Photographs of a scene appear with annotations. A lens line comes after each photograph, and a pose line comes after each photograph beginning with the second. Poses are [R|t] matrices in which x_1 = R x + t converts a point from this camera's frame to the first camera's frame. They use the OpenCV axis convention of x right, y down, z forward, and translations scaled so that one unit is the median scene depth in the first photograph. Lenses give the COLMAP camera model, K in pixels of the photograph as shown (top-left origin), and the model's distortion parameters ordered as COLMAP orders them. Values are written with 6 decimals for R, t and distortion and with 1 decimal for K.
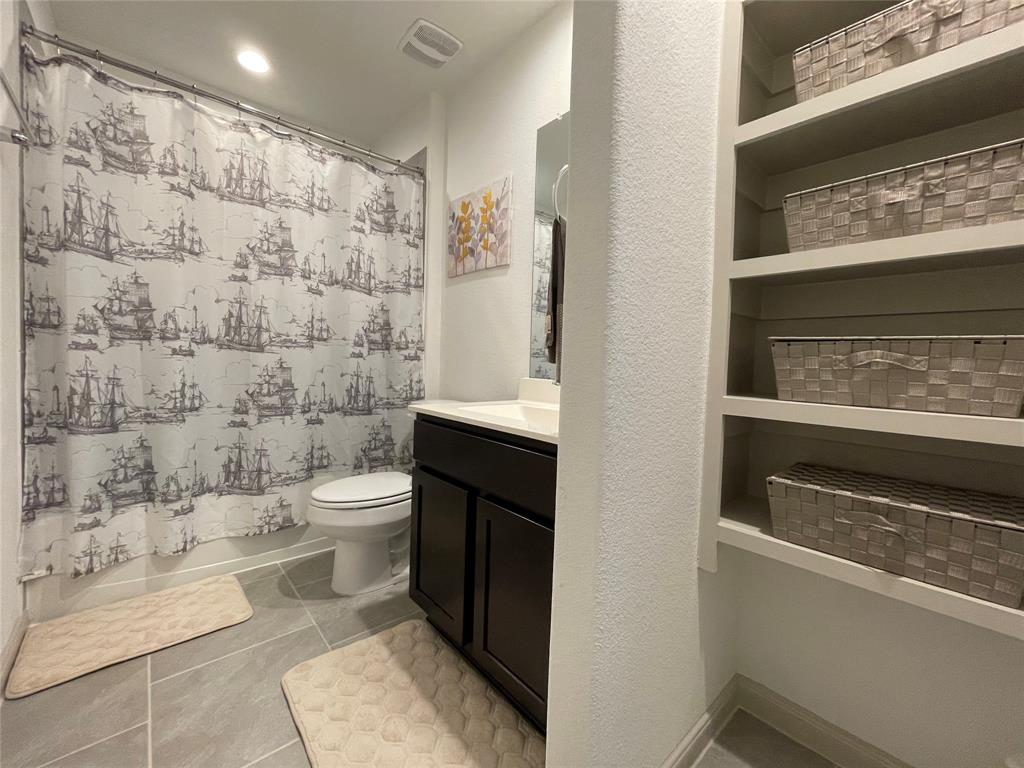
lens RADIAL K [[414.1, 0, 511.6], [0, 414.1, 379.2], [0, 0, 1]] dist [-0.000017, -0.000013]
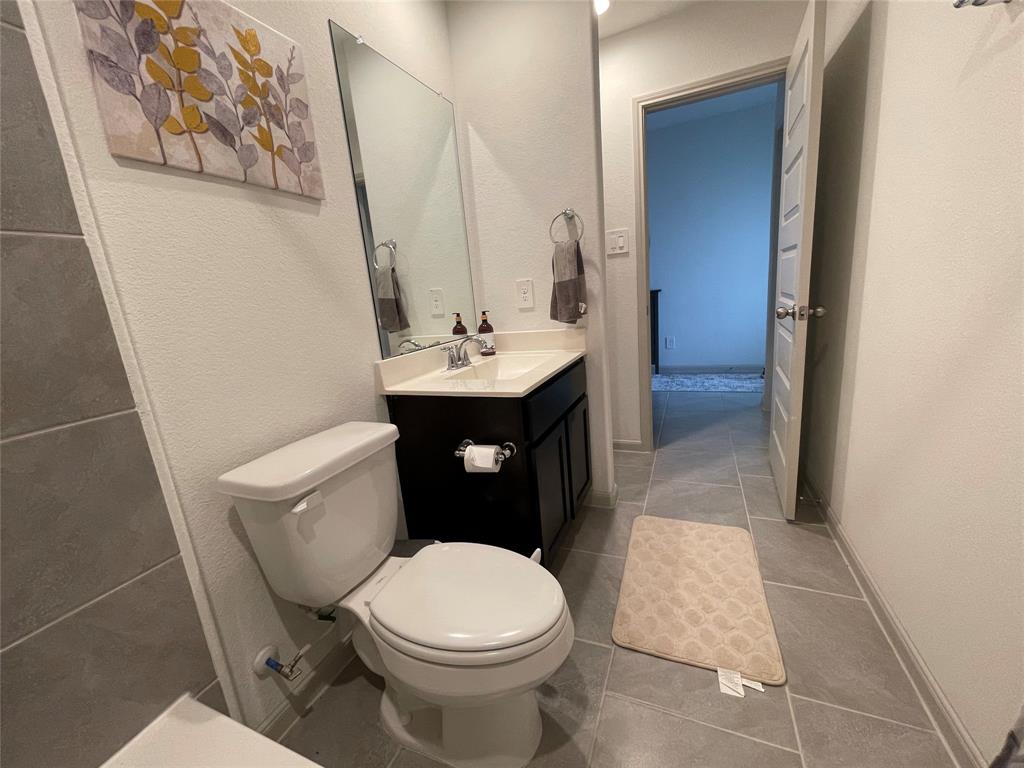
lens RADIAL K [[411.7, 0, 510.8], [0, 411.7, 383.0], [0, 0, 1]] dist [0.006096, -0.002421]
pose [[-0.430299, -0.184230, 0.883686, -0.719385], [0.118271, 0.959007, 0.257523, -0.125453], [-0.894905, 0.215327, -0.390871, 0.989308]]
